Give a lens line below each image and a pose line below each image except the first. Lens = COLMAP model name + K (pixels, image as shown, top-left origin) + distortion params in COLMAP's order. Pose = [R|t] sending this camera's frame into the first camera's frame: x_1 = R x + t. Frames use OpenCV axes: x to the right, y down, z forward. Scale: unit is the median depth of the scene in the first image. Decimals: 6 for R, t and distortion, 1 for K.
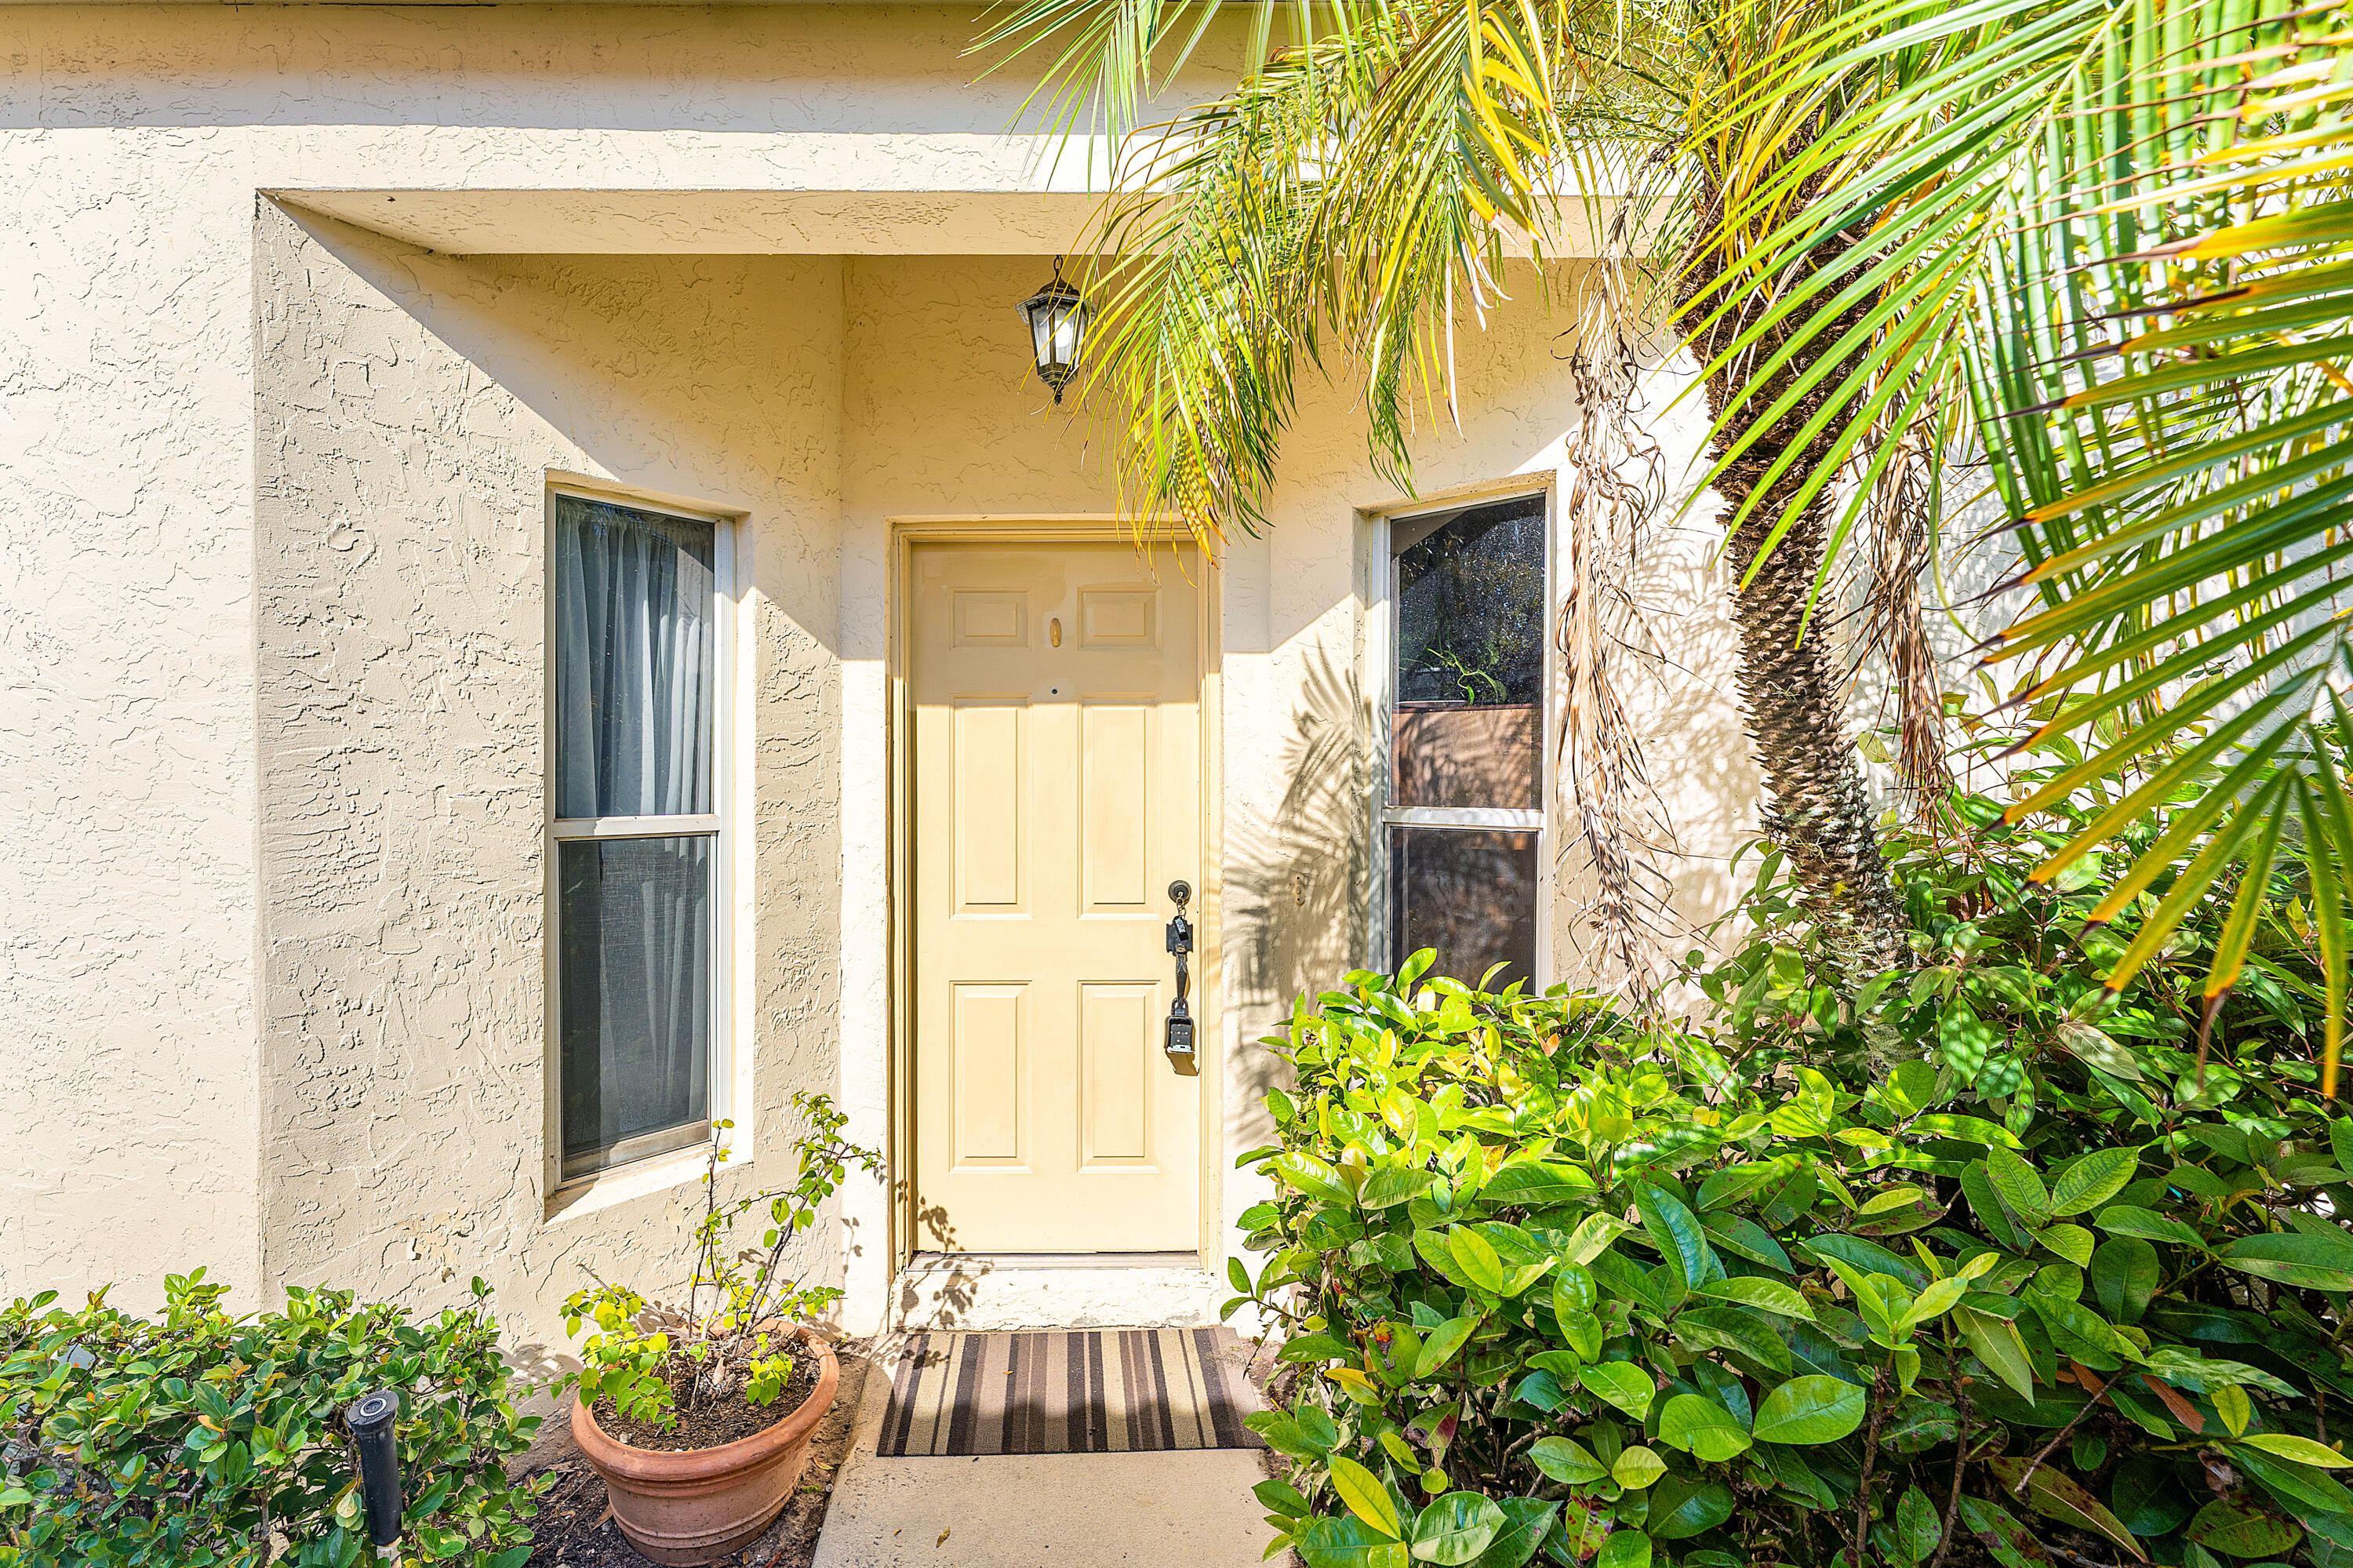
lens RADIAL K [[1010.0, 0, 1083.9], [0, 1010.0, 800.7], [0, 0, 1]] dist [-0.004784, -0.000052]
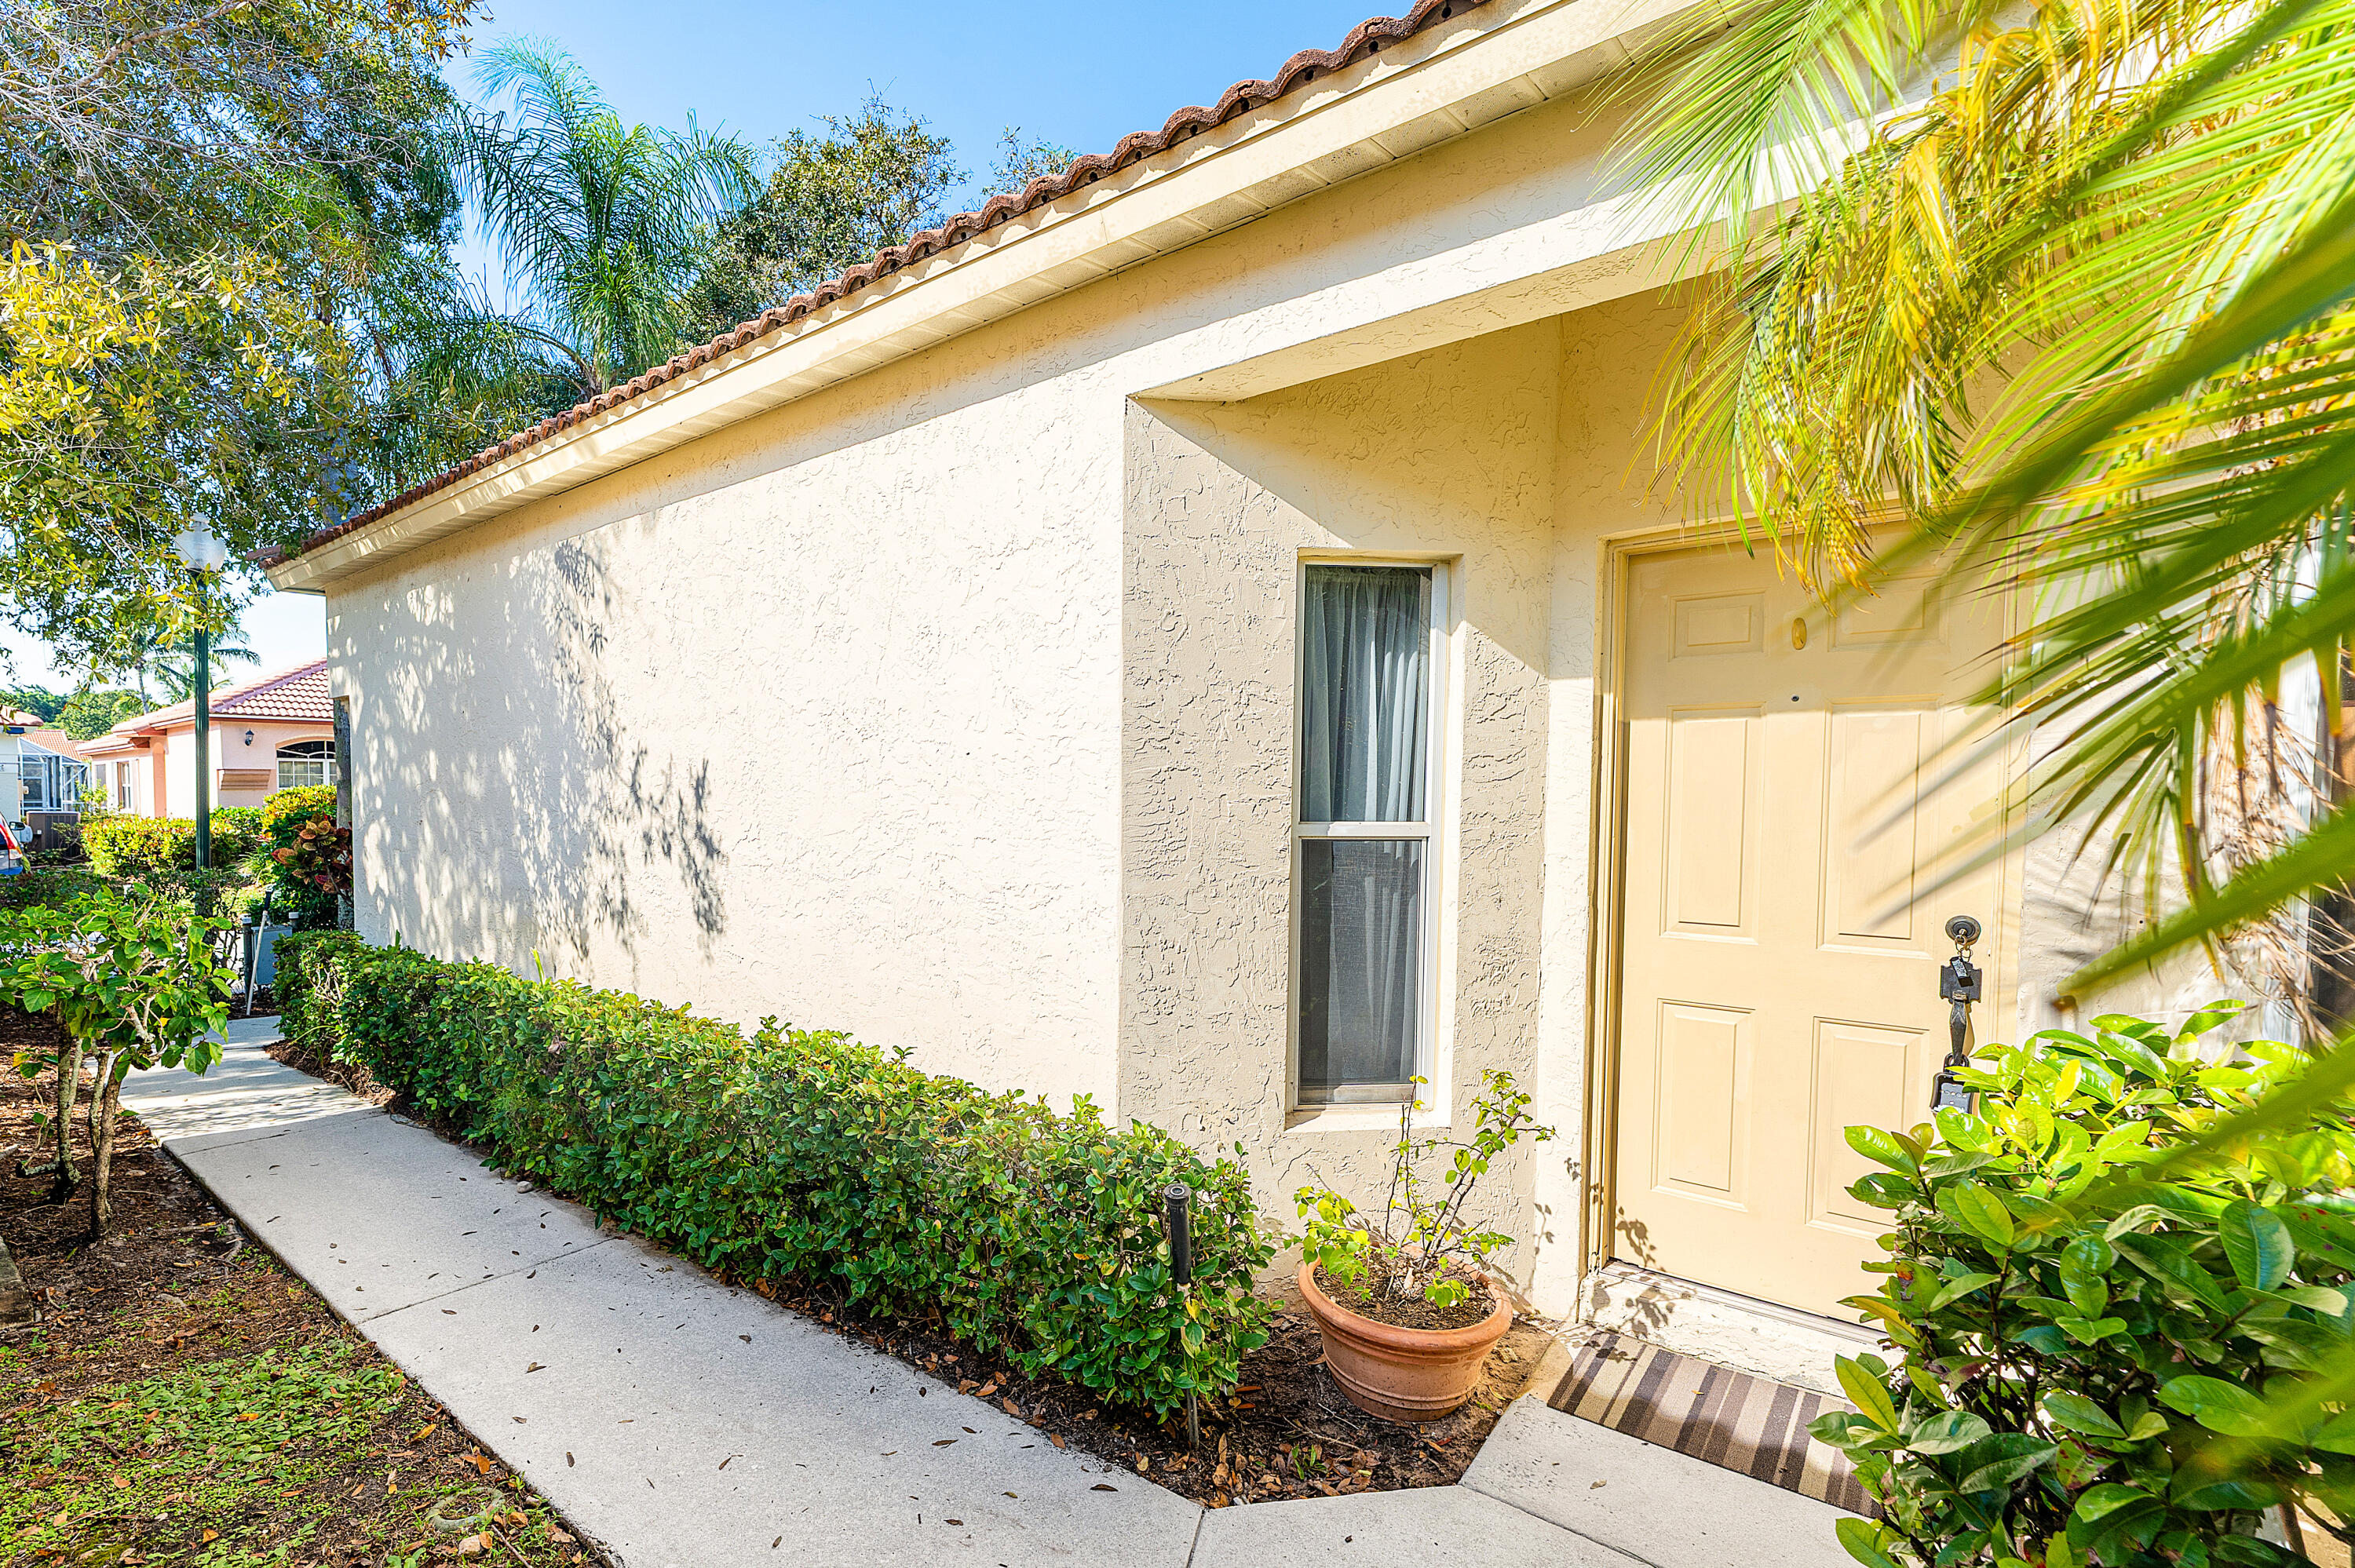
lens RADIAL K [[975.5, 0, 1174.2], [0, 975.5, 763.3], [0, 0, 1]] dist [-0.000466, 0.000119]
pose [[0.813220, -0.011067, -0.581851, 0.070198], [-0.019473, 0.998742, -0.046212, 0.005017], [0.581631, 0.048910, 0.811981, -0.104753]]
